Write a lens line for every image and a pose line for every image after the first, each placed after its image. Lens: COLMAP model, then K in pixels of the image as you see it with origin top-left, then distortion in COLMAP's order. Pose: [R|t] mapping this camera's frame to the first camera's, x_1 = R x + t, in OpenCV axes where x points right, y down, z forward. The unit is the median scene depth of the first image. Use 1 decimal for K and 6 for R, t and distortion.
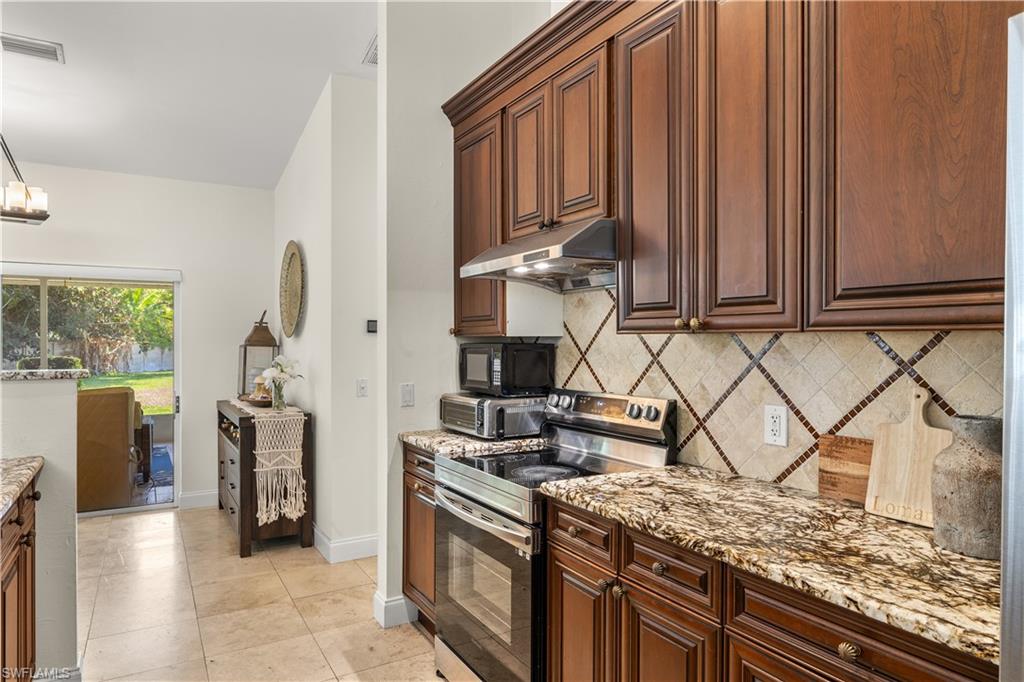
lens RADIAL K [[621.3, 0, 511.5], [0, 621.3, 342.1], [0, 0, 1]] dist [-0.001246, -0.000134]
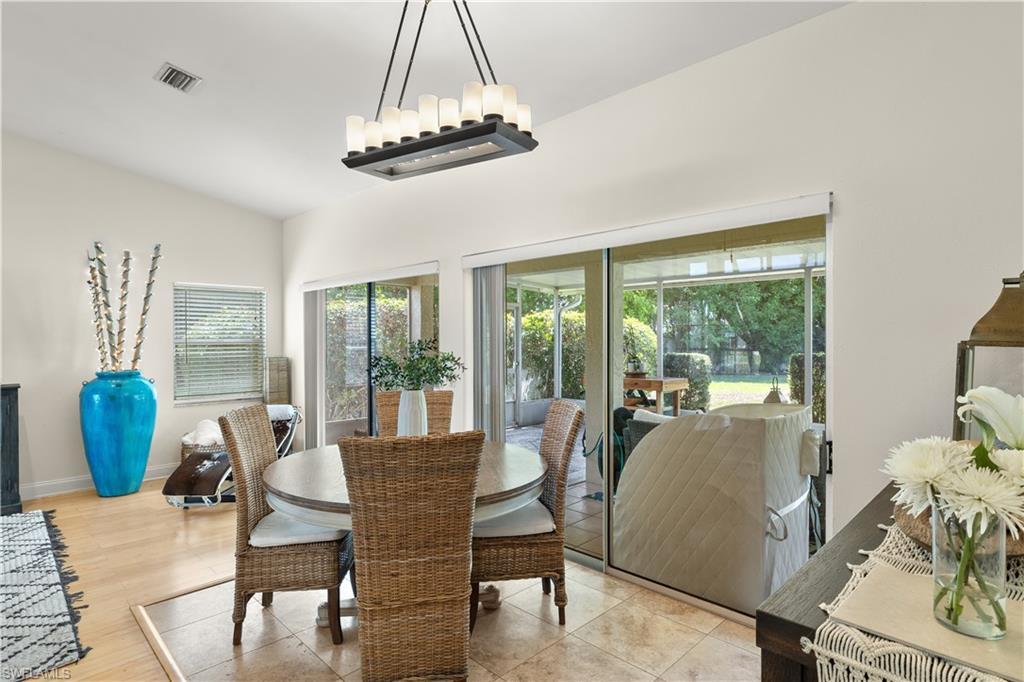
lens RADIAL K [[526.9, 0, 512.6], [0, 526.9, 342.4], [0, 0, 1]] dist [0.003003, 0.000363]
pose [[0.249013, 0.006533, -0.968478, -0.186399], [0.002465, 0.999970, 0.007379, 0.001432], [0.968497, -0.004225, 0.248989, 0.648326]]
